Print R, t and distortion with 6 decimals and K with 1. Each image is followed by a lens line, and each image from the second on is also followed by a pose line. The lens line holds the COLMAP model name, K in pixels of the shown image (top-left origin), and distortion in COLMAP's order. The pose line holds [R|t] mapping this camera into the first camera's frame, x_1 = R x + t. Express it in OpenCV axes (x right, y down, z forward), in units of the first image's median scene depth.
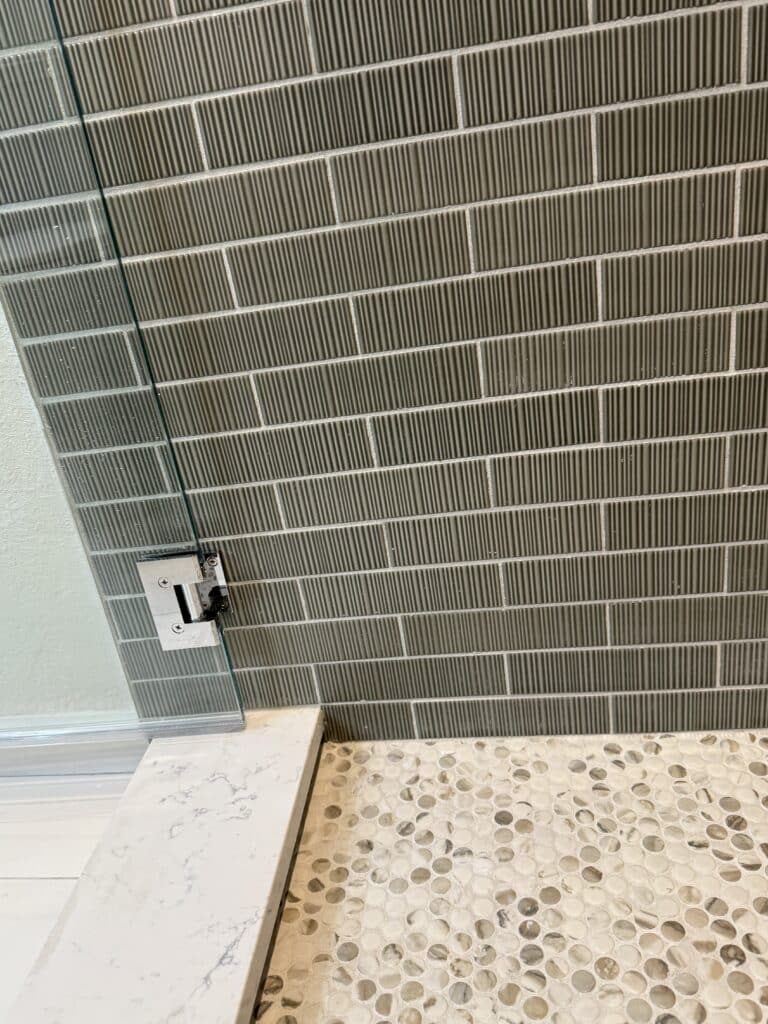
lens RADIAL K [[818.4, 0, 375.4], [0, 818.4, 510.7], [0, 0, 1]] dist [0.049108, -0.074282]
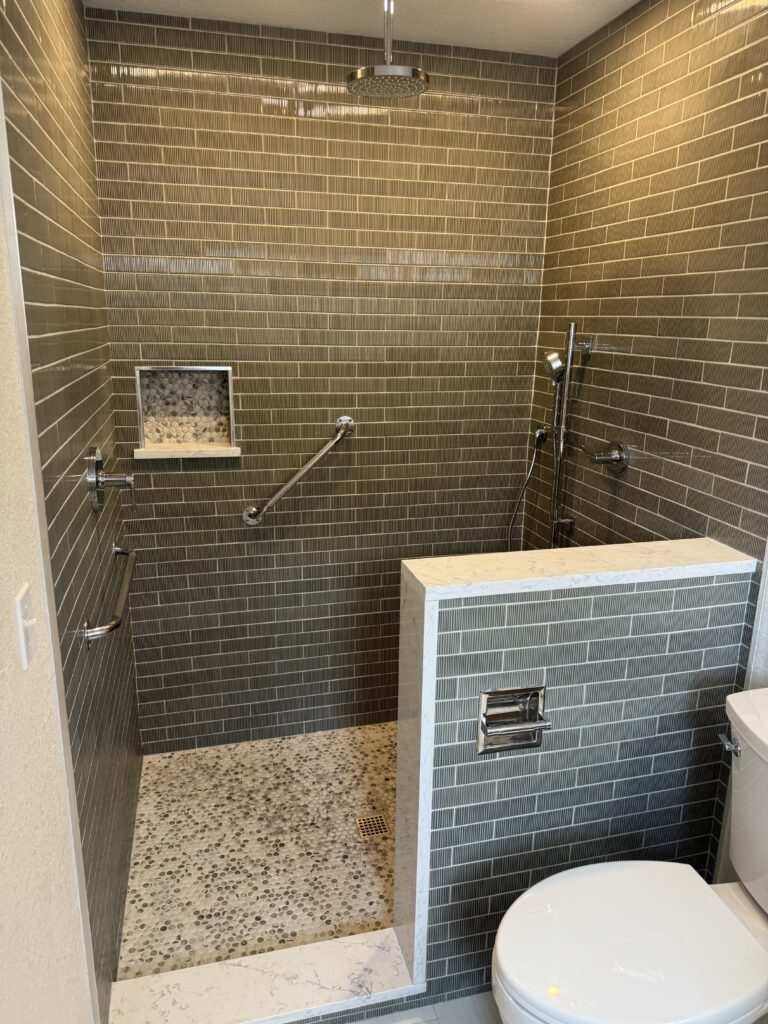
lens RADIAL K [[712.1, 0, 386.8], [0, 712.1, 515.8], [0, 0, 1]] dist [0.045294, -0.055404]
pose [[-0.366732, -0.102523, 0.924660, -2.399648], [0.408795, 0.875057, 0.259157, -1.266764], [-0.835700, 0.473038, -0.279001, 0.403859]]
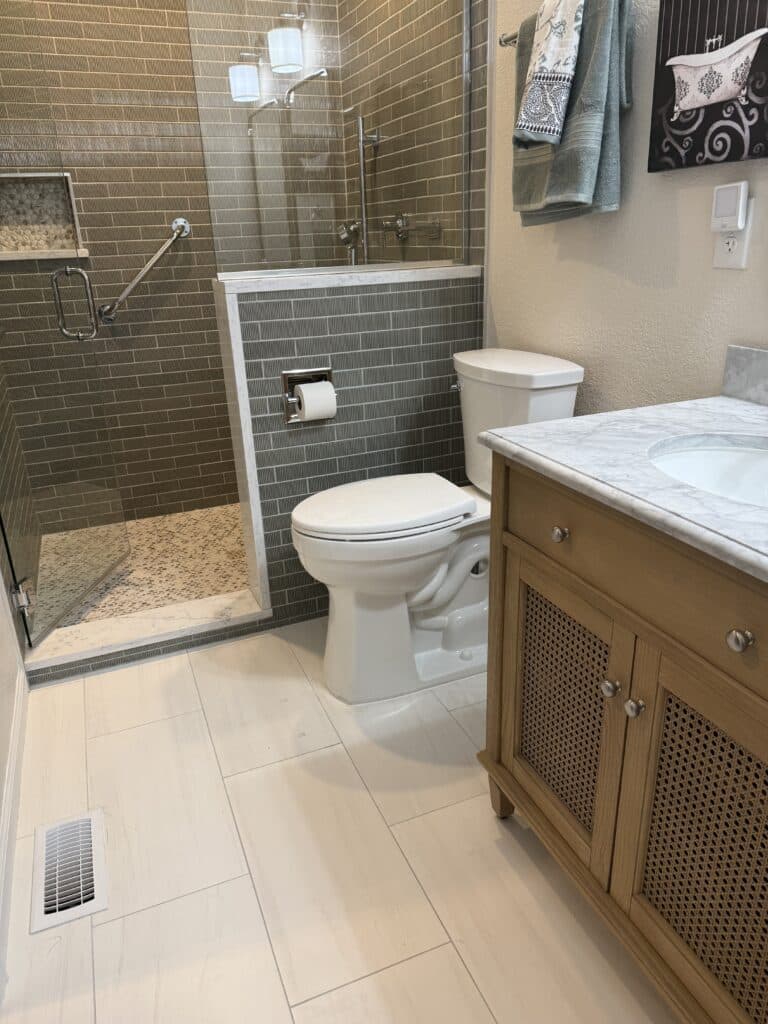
lens RADIAL K [[721.6, 0, 386.3], [0, 721.6, 519.5], [0, 0, 1]] dist [0.030086, -0.037391]
pose [[-0.483383, -0.160719, 0.860529, -3.378373], [0.447223, 0.799706, 0.400576, -0.644950], [-0.752551, 0.578480, -0.314687, 0.759531]]
